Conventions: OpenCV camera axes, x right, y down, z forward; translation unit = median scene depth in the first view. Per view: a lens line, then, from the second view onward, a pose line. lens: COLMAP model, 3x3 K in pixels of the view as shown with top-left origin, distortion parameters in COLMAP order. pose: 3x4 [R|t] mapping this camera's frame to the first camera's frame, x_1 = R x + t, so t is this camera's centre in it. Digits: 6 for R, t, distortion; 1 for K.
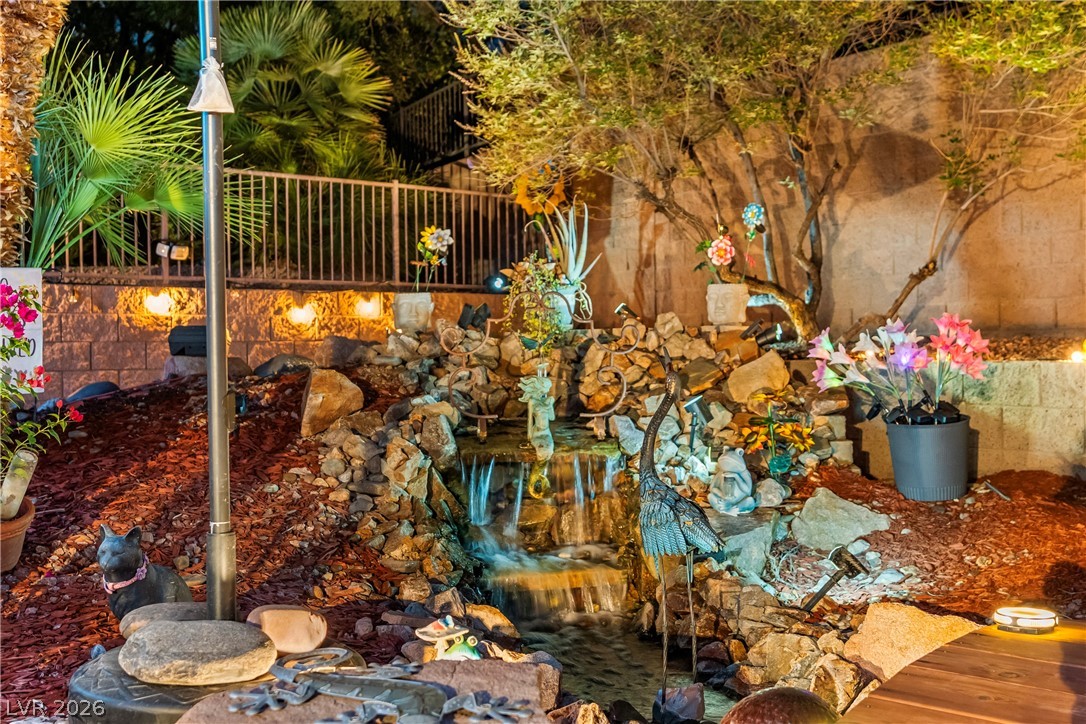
lens RADIAL K [[1299.0, 0, 543.0], [0, 1299.0, 362.0], [0, 0, 1]] dist [0.020433, 0.027084]
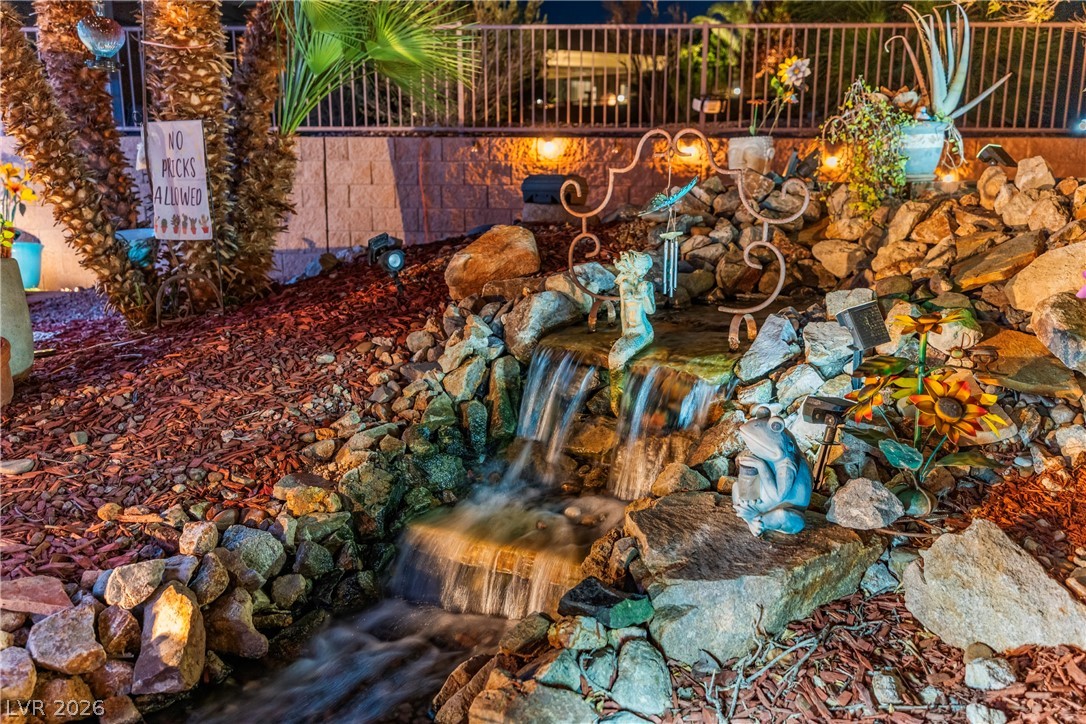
lens RADIAL K [[858.0, 0, 543.0], [0, 858.0, 362.0], [0, 0, 1]] dist [-0.003626, -0.001914]
pose [[0.713659, 0.153182, -0.683540, 0.216674], [-0.018925, 0.979657, 0.199783, -0.016857], [0.700238, -0.129641, 0.702040, 0.463797]]
